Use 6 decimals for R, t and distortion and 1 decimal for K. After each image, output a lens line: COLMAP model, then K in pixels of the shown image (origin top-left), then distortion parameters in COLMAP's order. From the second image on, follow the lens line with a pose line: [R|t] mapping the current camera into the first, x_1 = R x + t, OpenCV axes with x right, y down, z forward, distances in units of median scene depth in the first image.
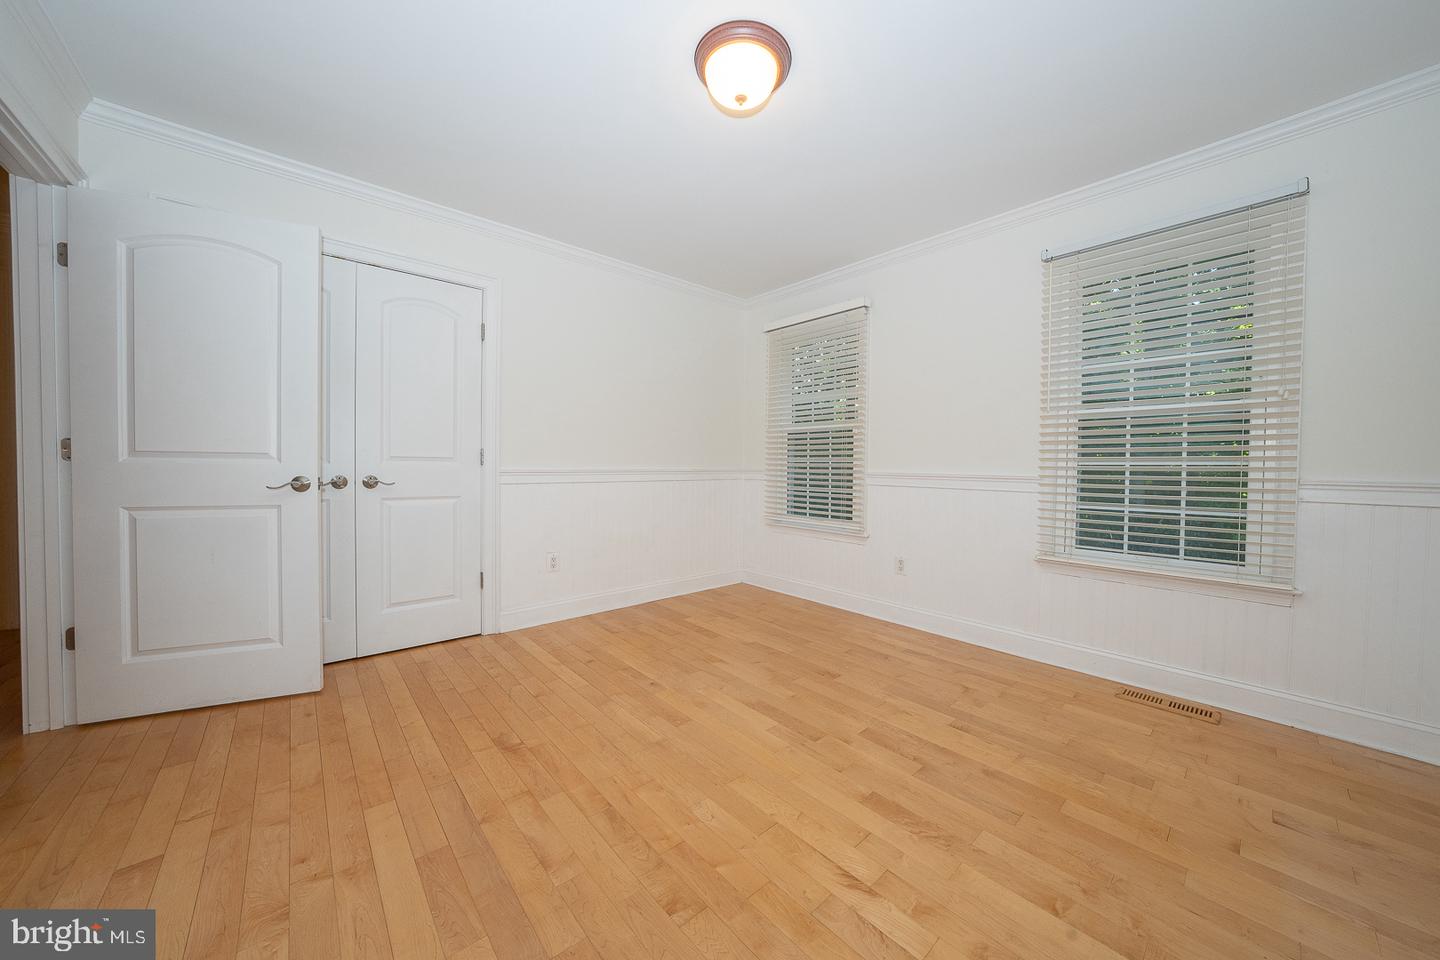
lens RADIAL K [[493.6, 0, 720.0], [0, 493.6, 480.0], [0, 0, 1]] dist [-0.000566, 0.000050]
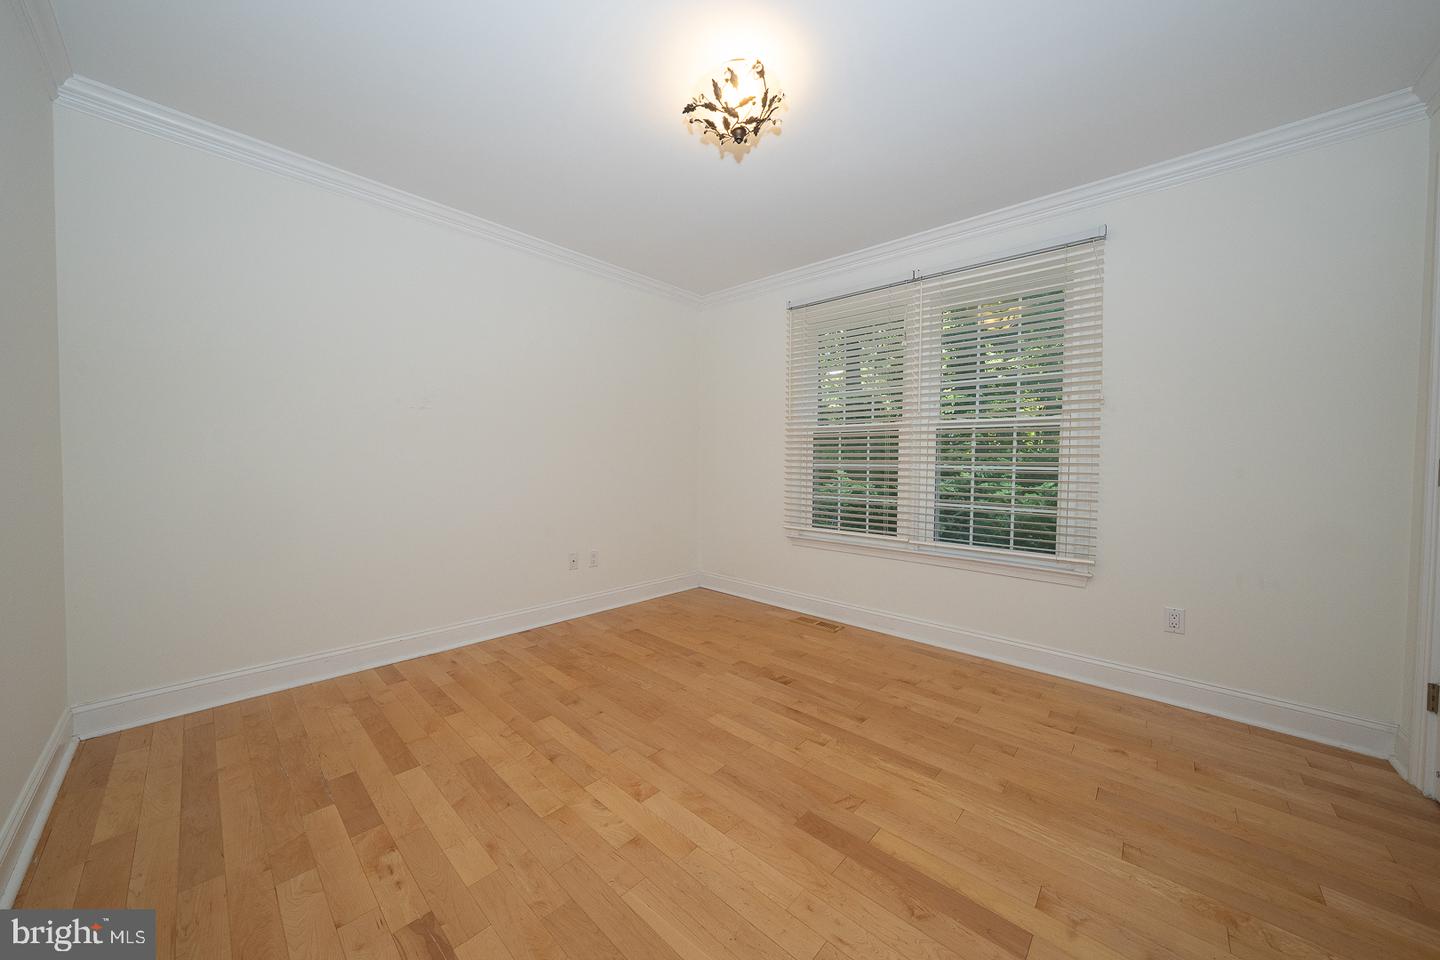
lens RADIAL K [[503.9, 0, 720.0], [0, 503.9, 480.0], [0, 0, 1]] dist [0.000156, 0.000029]
pose [[0.995041, 0.011308, 0.098821, 0.330621], [-0.011431, 0.999934, 0.000680, 0.012088], [-0.098807, -0.001806, 0.995105, -0.370775]]
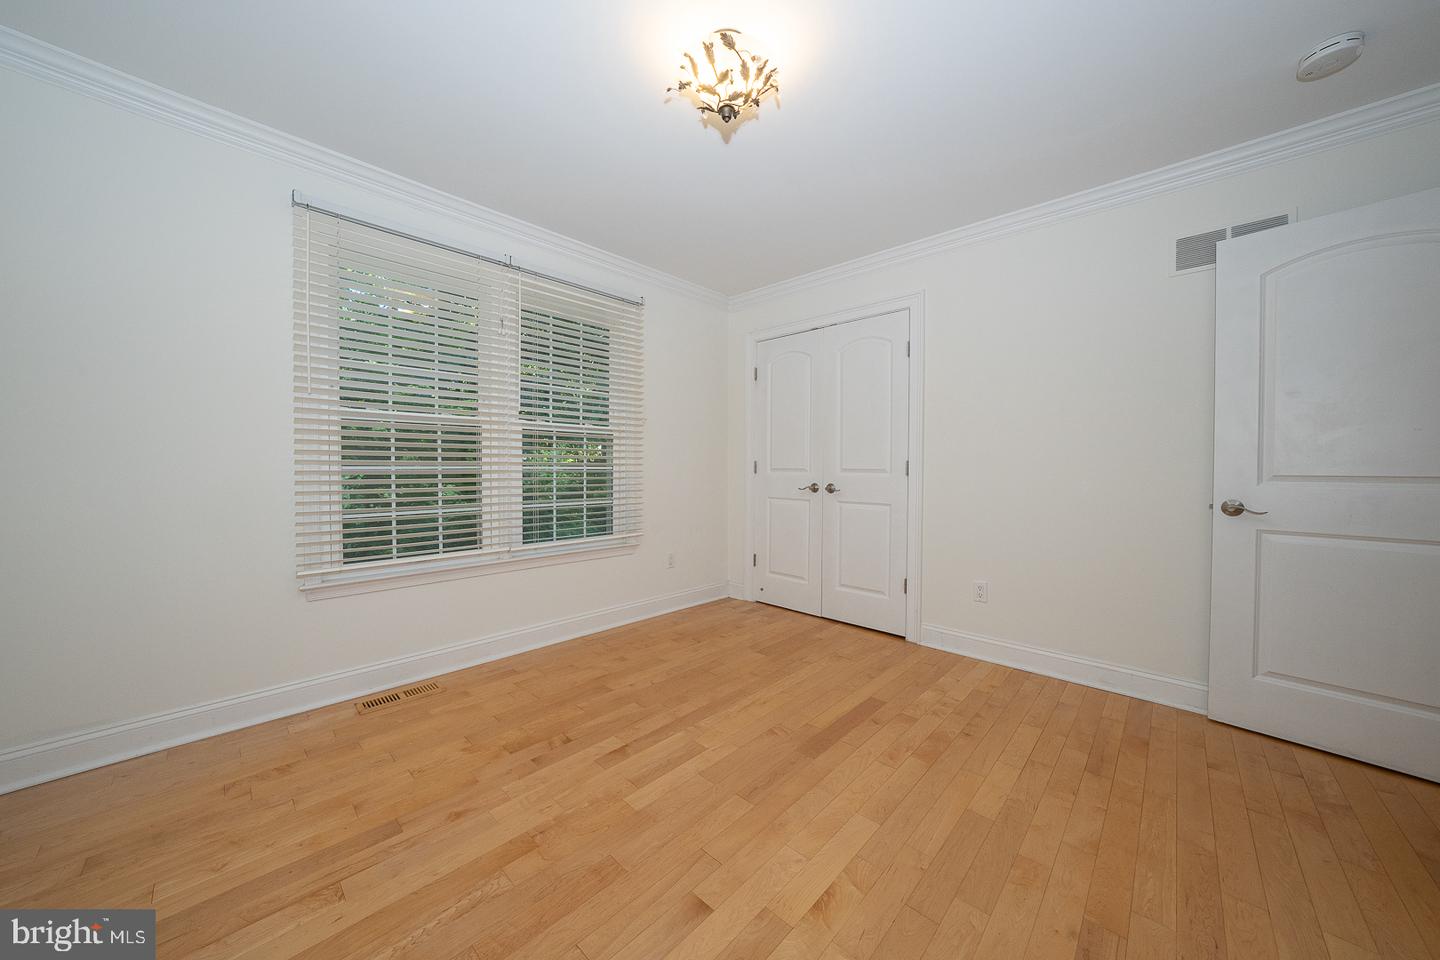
lens RADIAL K [[514.6, 0, 720.0], [0, 514.6, 480.0], [0, 0, 1]] dist [-0.000910, -0.000039]
pose [[-0.084834, -0.022565, 0.996140, -0.250786], [0.035271, 0.999049, 0.025635, -0.010433], [-0.995771, 0.037310, -0.083957, 0.403780]]
